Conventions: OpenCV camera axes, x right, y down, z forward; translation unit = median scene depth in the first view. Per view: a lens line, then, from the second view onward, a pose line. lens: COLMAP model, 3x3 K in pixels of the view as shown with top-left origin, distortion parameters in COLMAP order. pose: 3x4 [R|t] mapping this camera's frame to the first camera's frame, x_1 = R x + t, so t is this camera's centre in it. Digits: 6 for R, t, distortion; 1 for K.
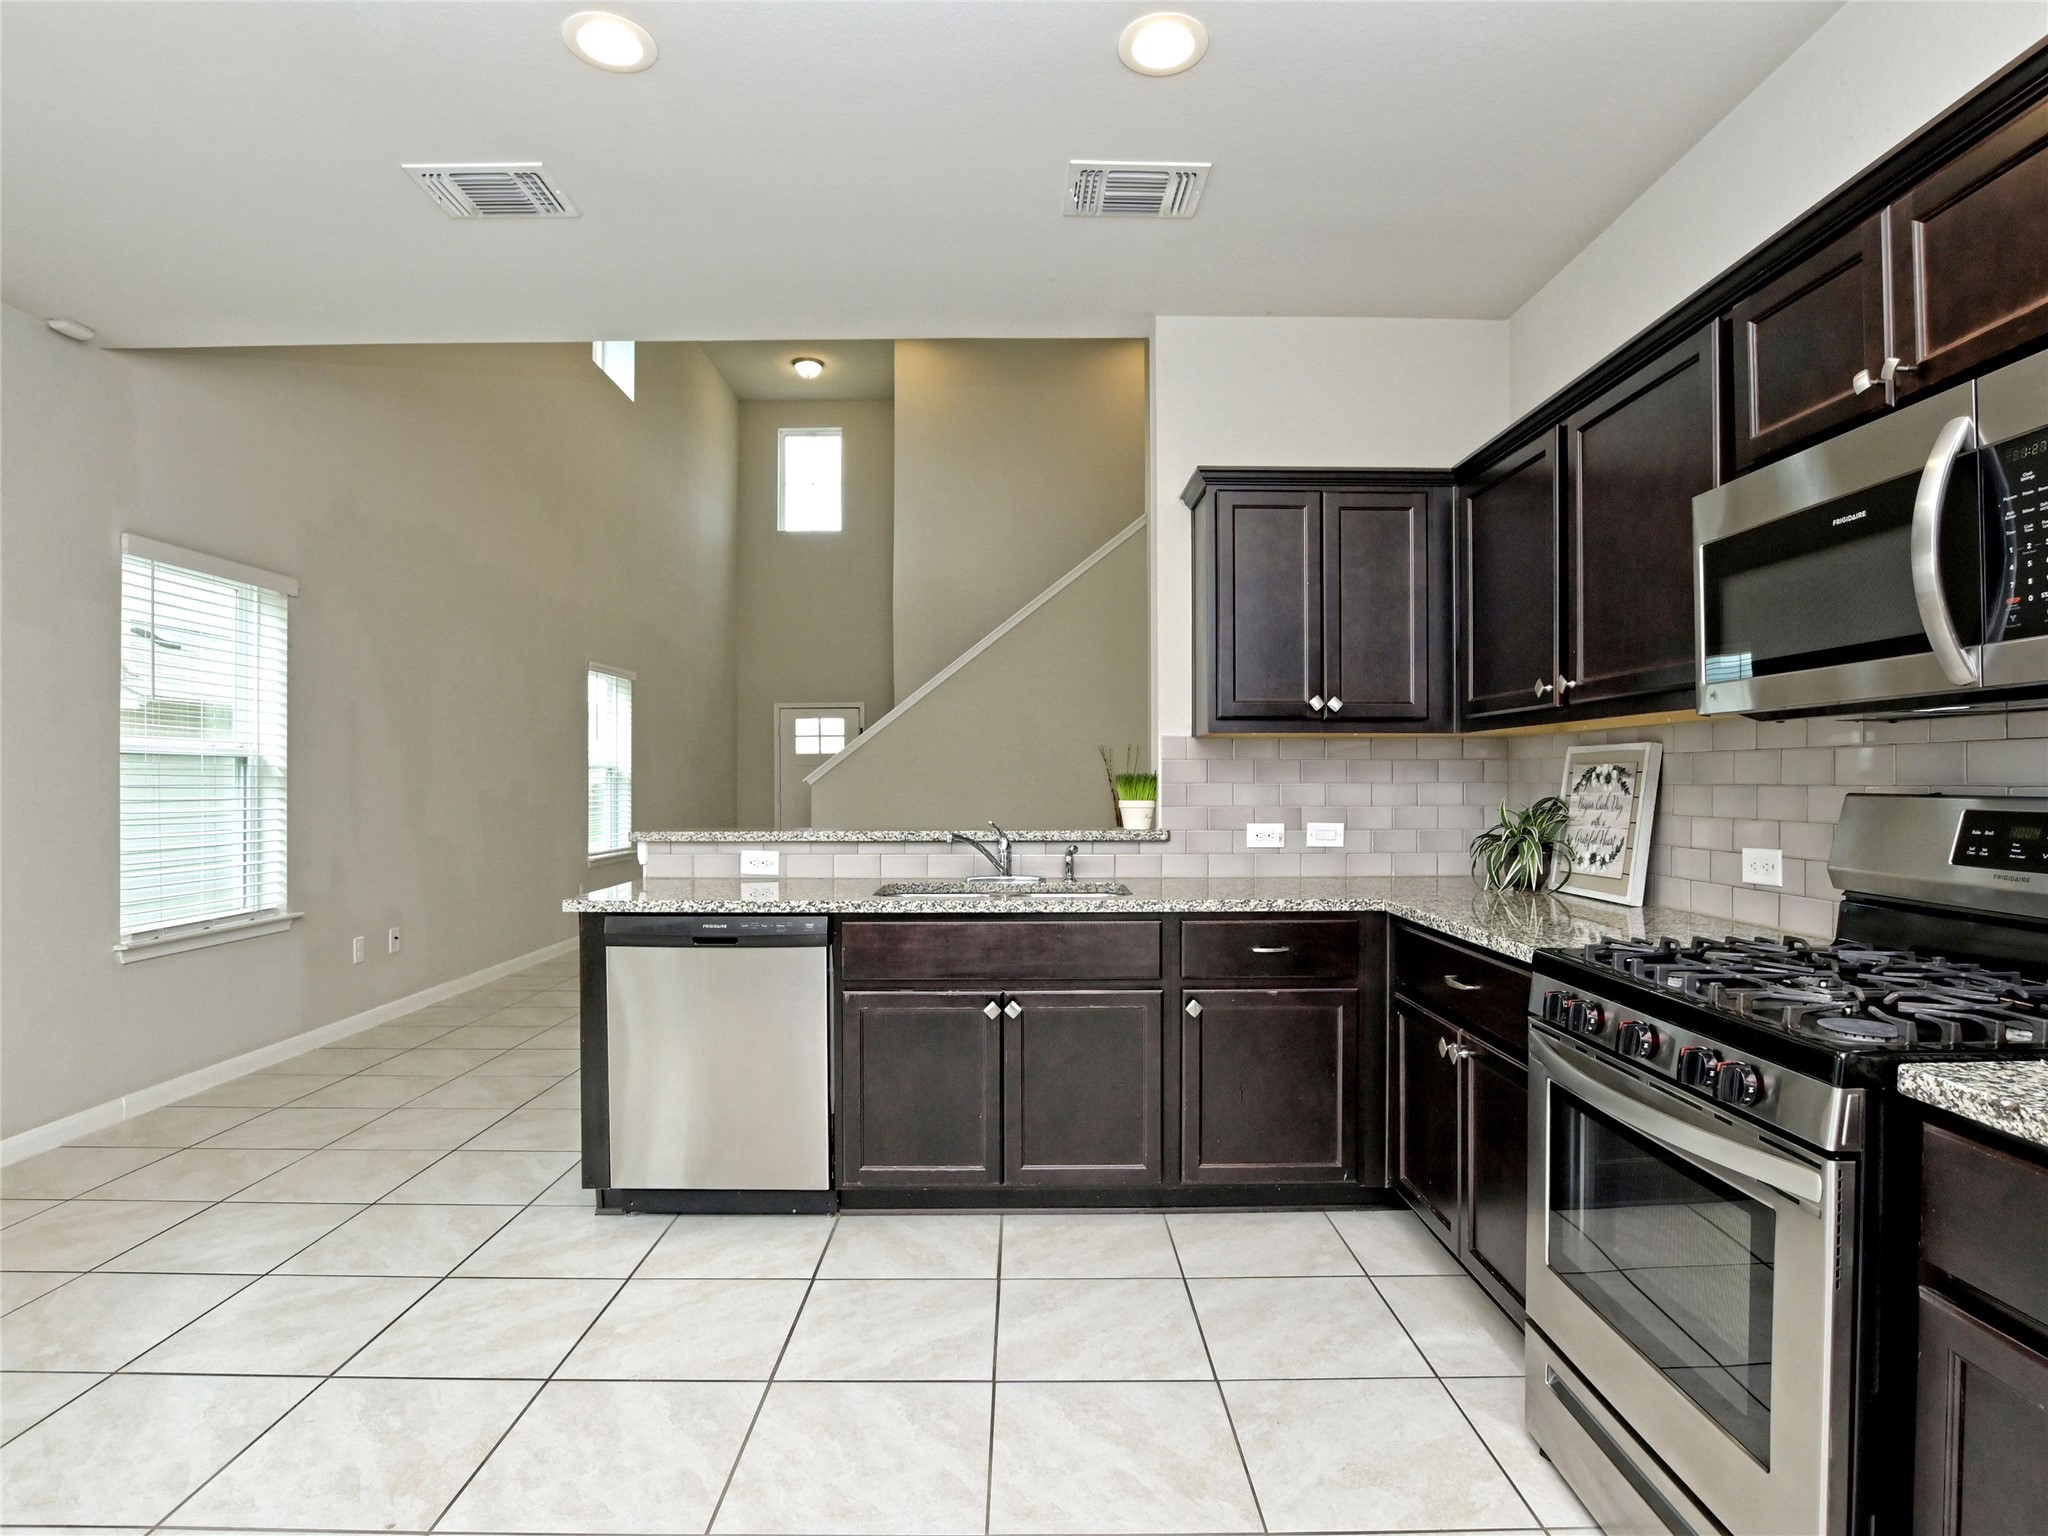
lens RADIAL K [[1080.6, 0, 1016.7], [0, 1080.6, 775.2], [0, 0, 1]] dist [-0.026436, 0.005991]
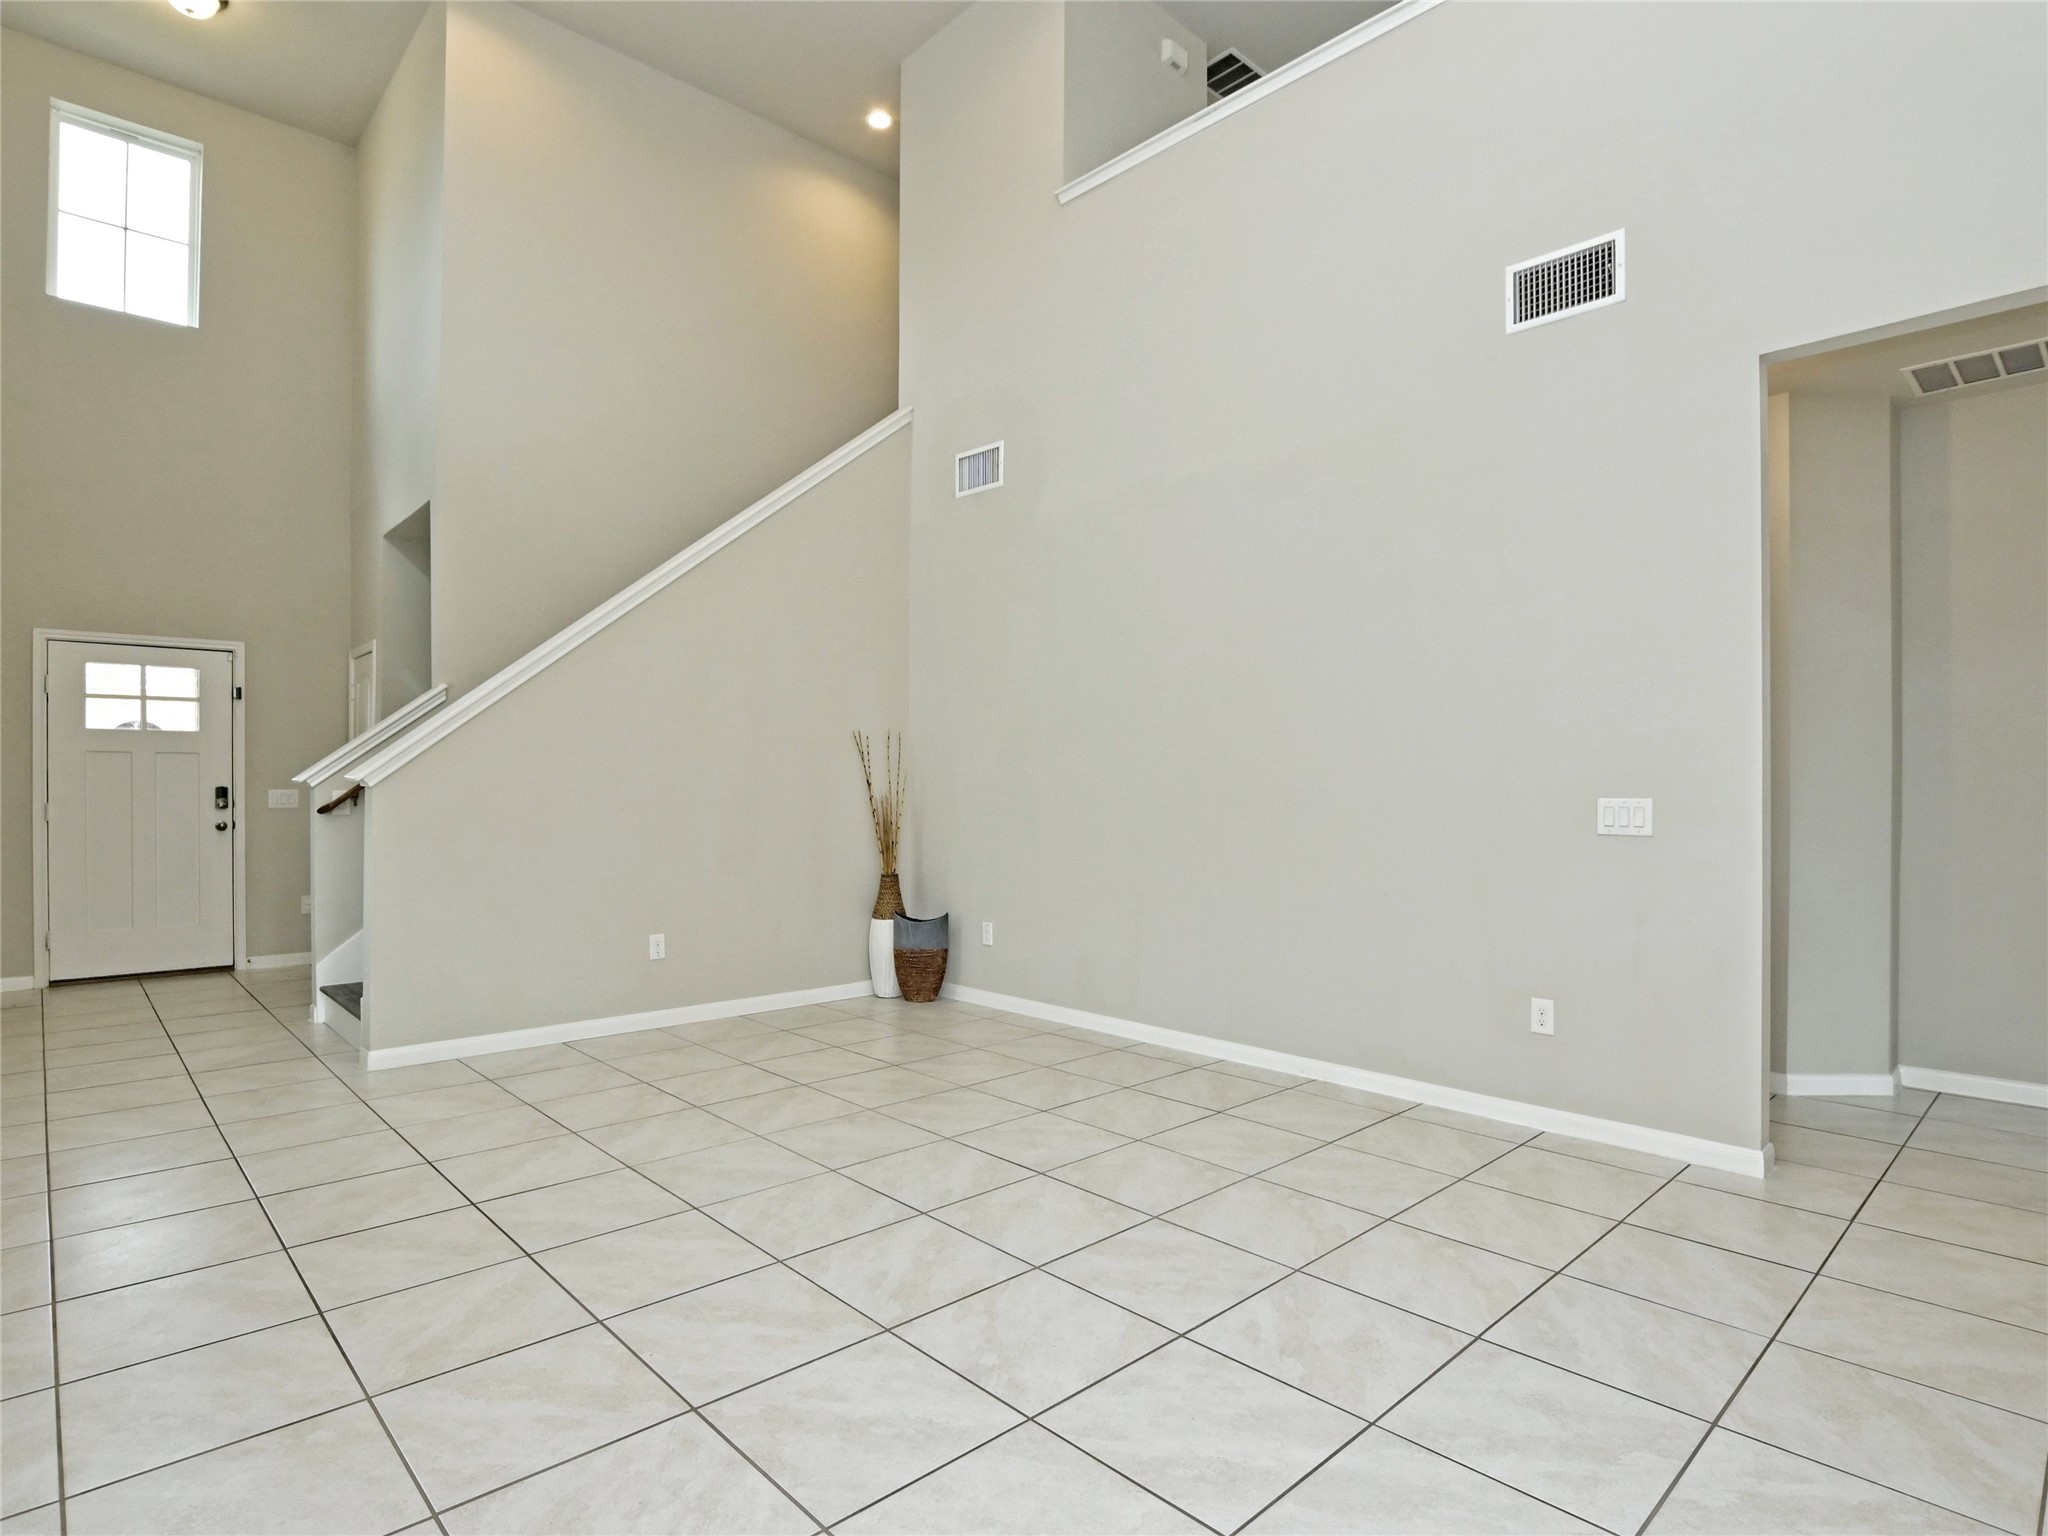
lens RADIAL K [[1080.6, 0, 1028.2], [0, 1080.6, 783.2], [0, 0, 1]] dist [-0.026436, 0.005991]
pose [[0.727207, 0.009837, 0.686348, -0.315249], [-0.008414, 0.999950, -0.005417, 0.007333], [-0.686366, -0.001836, 0.727254, 0.432716]]
